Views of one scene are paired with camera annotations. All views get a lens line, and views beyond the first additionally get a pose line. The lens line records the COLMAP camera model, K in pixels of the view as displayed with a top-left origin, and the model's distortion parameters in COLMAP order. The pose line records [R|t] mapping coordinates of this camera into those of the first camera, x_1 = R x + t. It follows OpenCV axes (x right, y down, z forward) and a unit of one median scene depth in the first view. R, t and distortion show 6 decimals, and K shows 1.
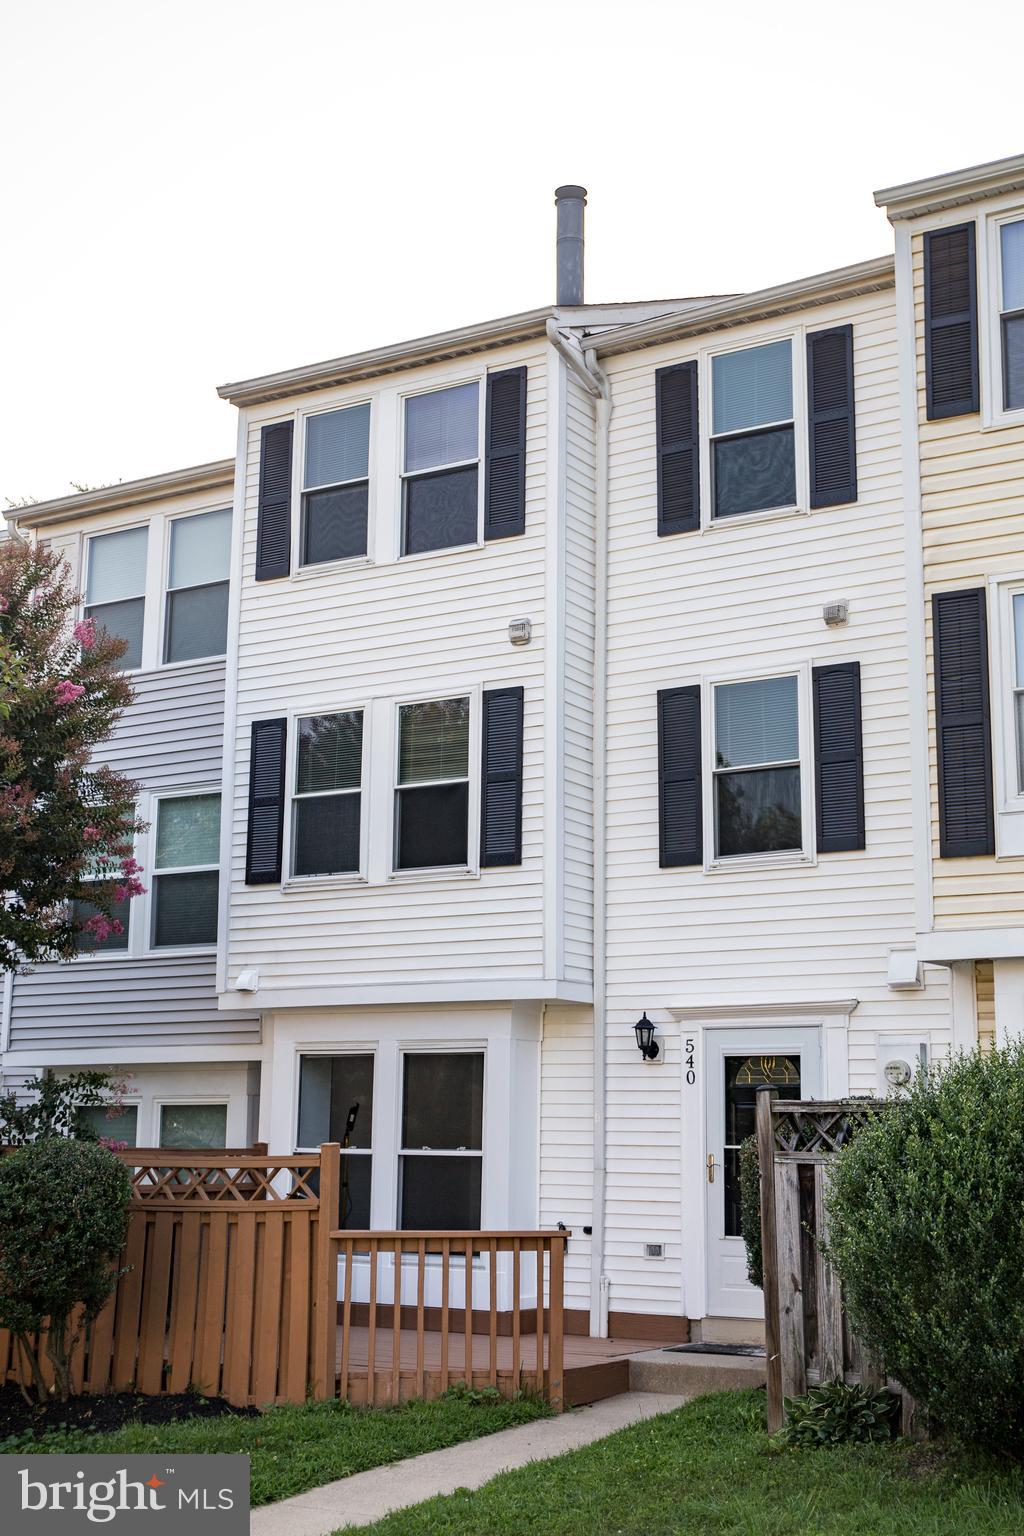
lens RADIAL K [[1962.5, 0, 512.0], [0, 1962.5, 768.0], [0, 0, 1]] dist [0.005356, 0.000842]
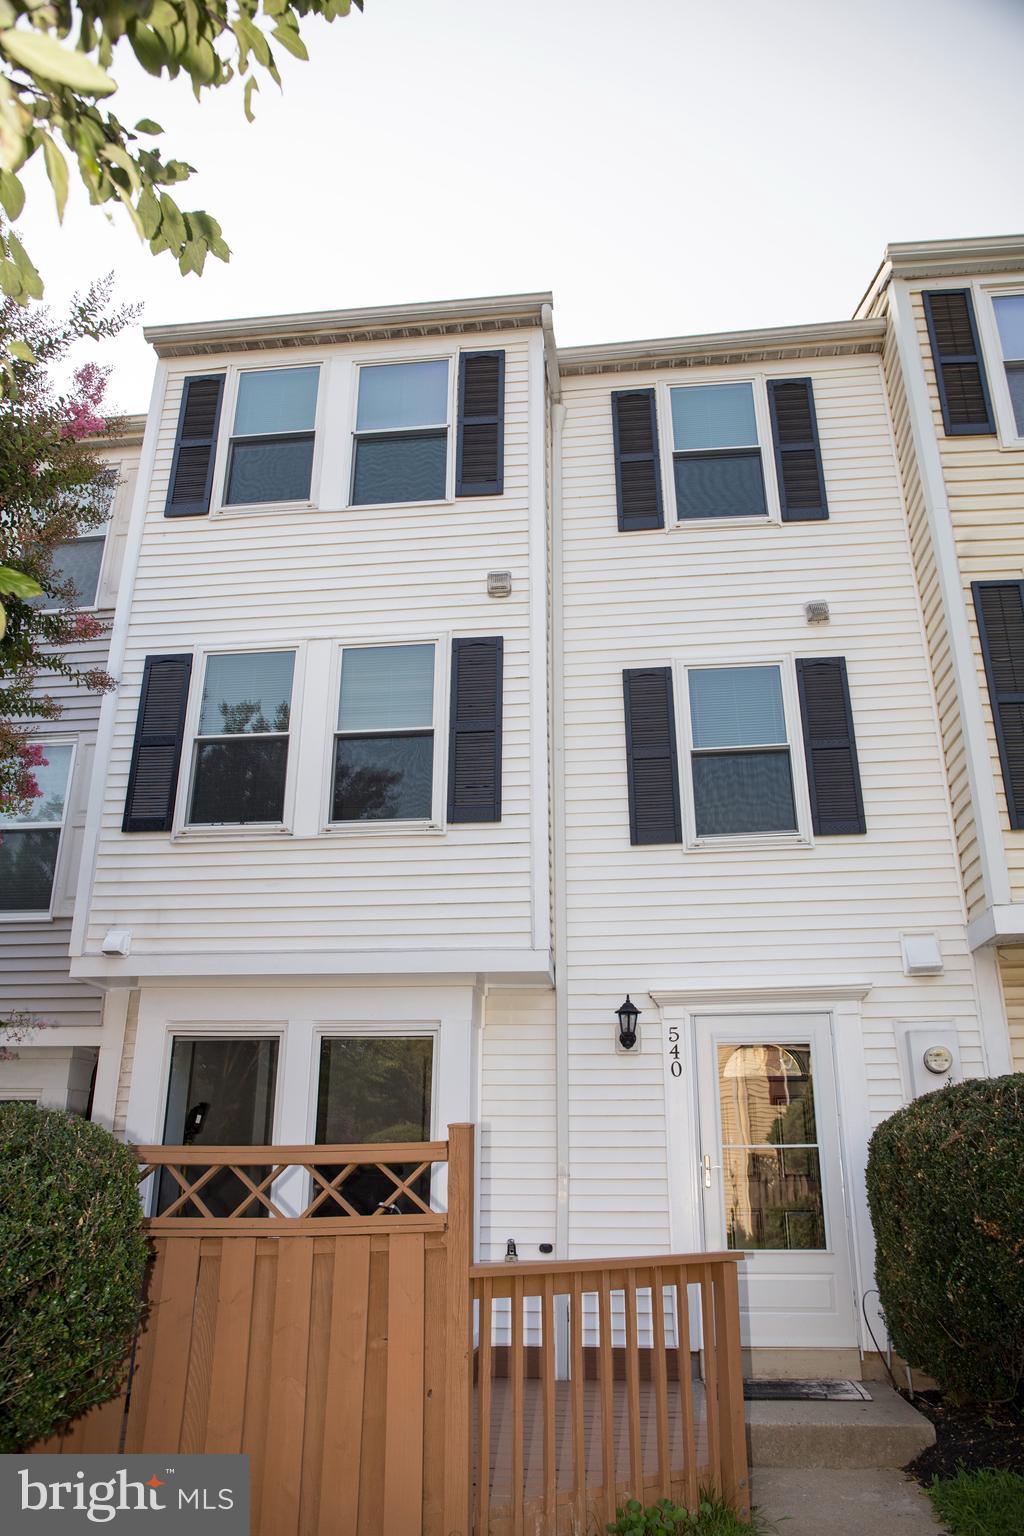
lens RADIAL K [[1110.4, 0, 512.0], [0, 1110.4, 768.0], [0, 0, 1]] dist [-0.102691, 0.090797]
pose [[0.899924, 0.148275, 0.410062, -0.197616], [-0.076183, 0.979410, -0.186955, 0.117511], [-0.429339, 0.137006, 0.892691, 0.539102]]
